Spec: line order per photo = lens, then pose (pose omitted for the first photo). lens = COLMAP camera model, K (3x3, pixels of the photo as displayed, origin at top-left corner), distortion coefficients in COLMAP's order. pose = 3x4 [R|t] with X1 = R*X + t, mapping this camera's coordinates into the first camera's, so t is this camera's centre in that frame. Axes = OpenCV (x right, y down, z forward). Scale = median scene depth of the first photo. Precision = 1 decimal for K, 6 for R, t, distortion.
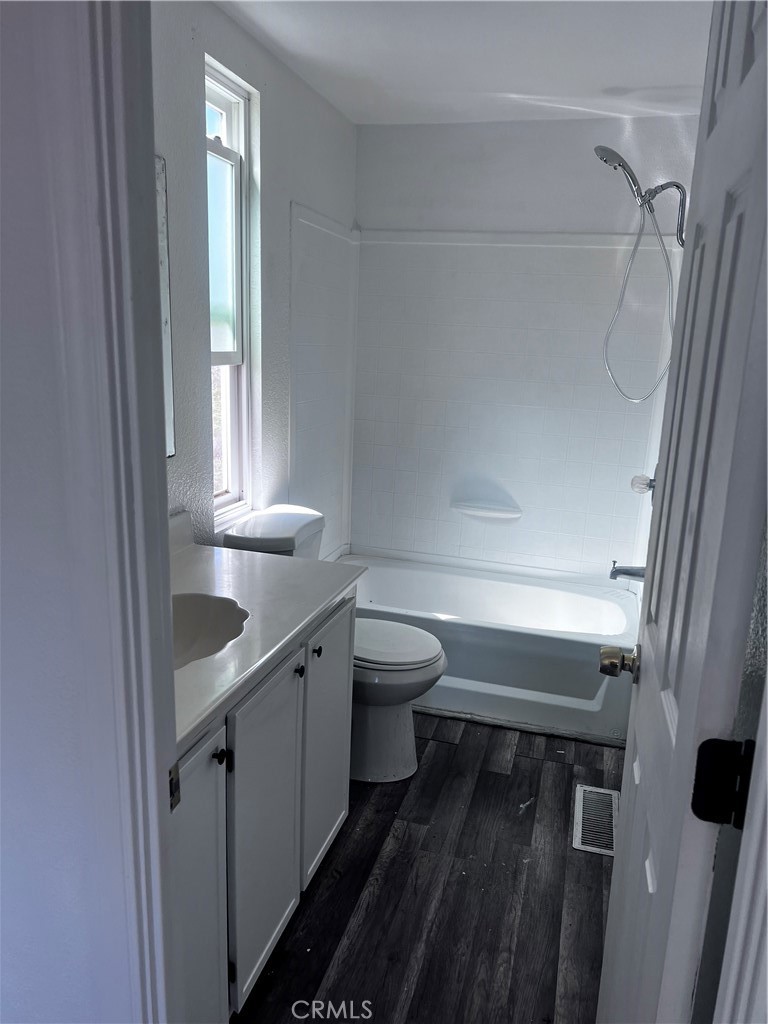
lens RADIAL K [[761.5, 0, 384.8], [0, 761.5, 513.0], [0, 0, 1]] dist [0.062850, -0.067804]
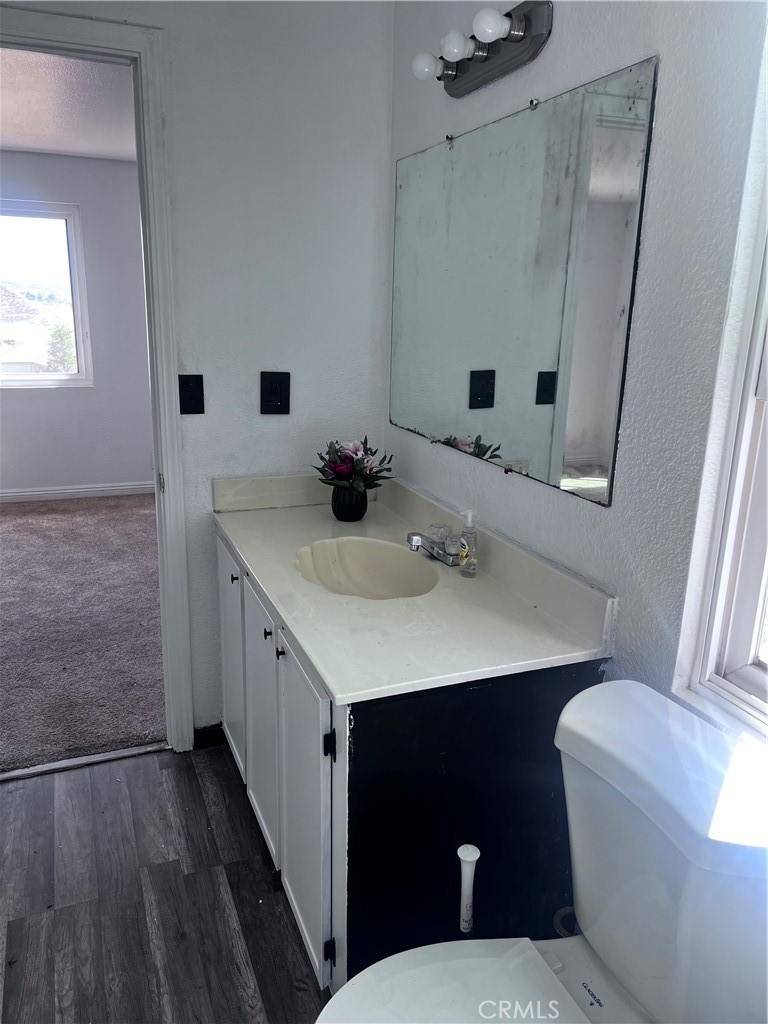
lens RADIAL K [[761.5, 0, 383.4], [0, 761.5, 510.9], [0, 0, 1]] dist [0.062850, -0.067804]
pose [[-0.783713, 0.116159, -0.610165, 0.342040], [-0.190102, 0.890357, 0.413673, -0.363299], [0.591317, 0.440194, -0.675703, 1.551304]]
